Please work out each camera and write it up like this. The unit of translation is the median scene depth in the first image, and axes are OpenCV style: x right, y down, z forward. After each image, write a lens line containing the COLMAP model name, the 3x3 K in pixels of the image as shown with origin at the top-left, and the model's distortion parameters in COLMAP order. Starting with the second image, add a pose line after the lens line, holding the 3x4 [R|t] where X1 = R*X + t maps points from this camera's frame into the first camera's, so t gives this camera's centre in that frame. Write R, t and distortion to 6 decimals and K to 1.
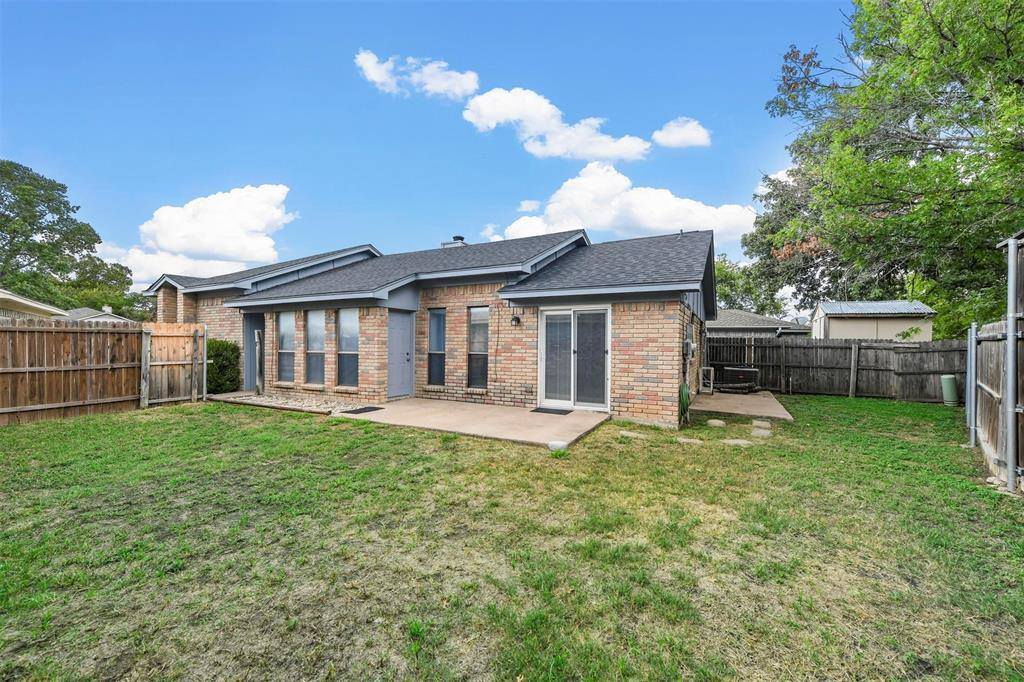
lens RADIAL K [[395.0, 0, 508.4], [0, 395.0, 346.7], [0, 0, 1]] dist [0.001424, 0.000157]
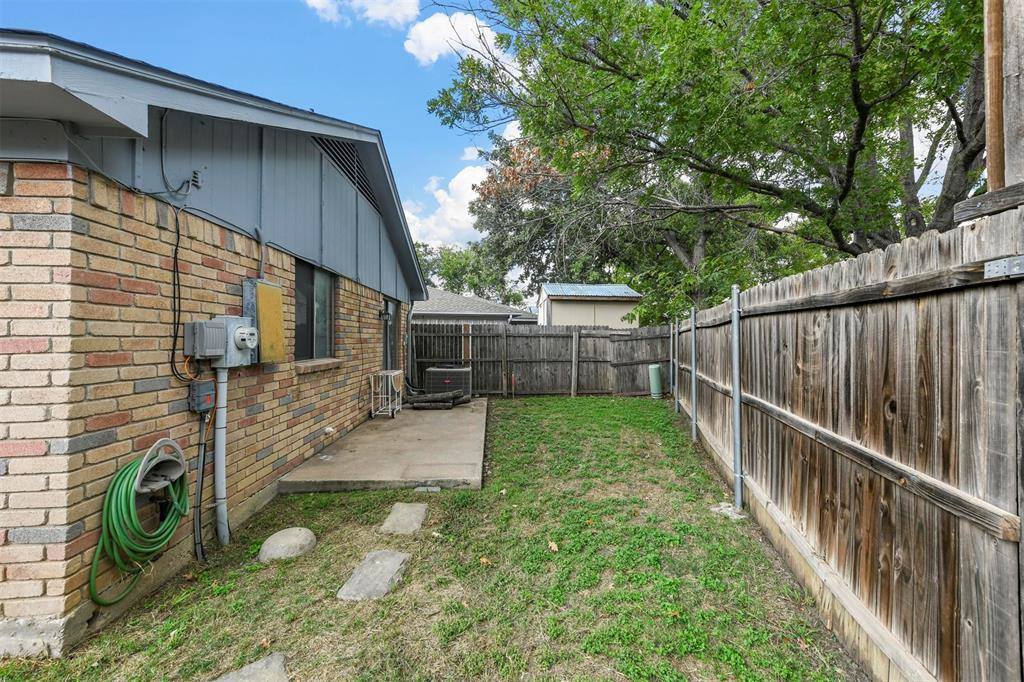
lens RADIAL K [[405.3, 0, 512.0], [0, 405.3, 341.0], [0, 0, 1]] dist [0.011920, -0.000313]
pose [[0.847495, -0.018438, 0.530483, 0.324239], [0.017014, 0.999827, 0.007570, 0.004432], [-0.530530, 0.002611, 0.847662, 0.363501]]
